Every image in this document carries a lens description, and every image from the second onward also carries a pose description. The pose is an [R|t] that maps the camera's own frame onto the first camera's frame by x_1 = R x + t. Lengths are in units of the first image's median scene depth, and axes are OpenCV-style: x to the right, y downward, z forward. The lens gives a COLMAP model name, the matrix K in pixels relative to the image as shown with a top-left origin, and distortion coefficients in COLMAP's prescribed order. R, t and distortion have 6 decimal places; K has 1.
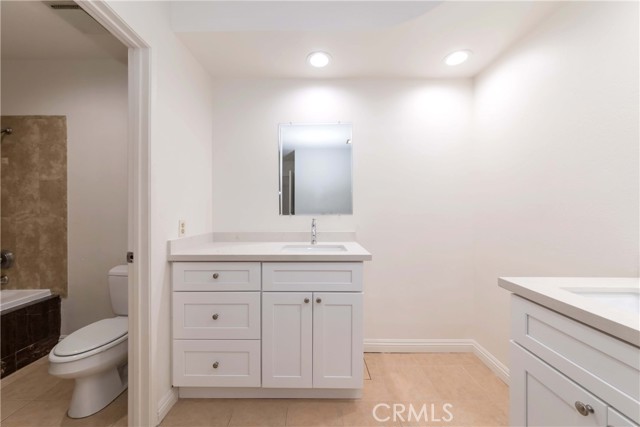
lens RADIAL K [[231.2, 0, 314.9], [0, 231.2, 212.5], [0, 0, 1]] dist [-0.003563, 0.001328]
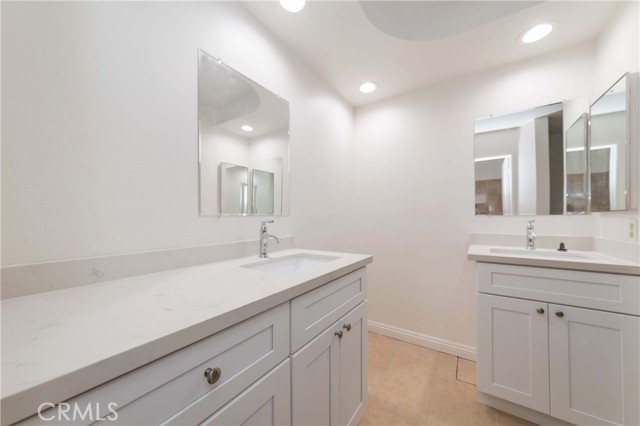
lens RADIAL K [[231.2, 0, 317.0], [0, 231.2, 213.2], [0, 0, 1]] dist [-0.003563, 0.001328]
pose [[0.543243, 0.000025, 0.839575, -0.659568], [-0.006303, 0.999972, 0.004049, -0.001859], [-0.839552, -0.007491, 0.543228, 0.639425]]
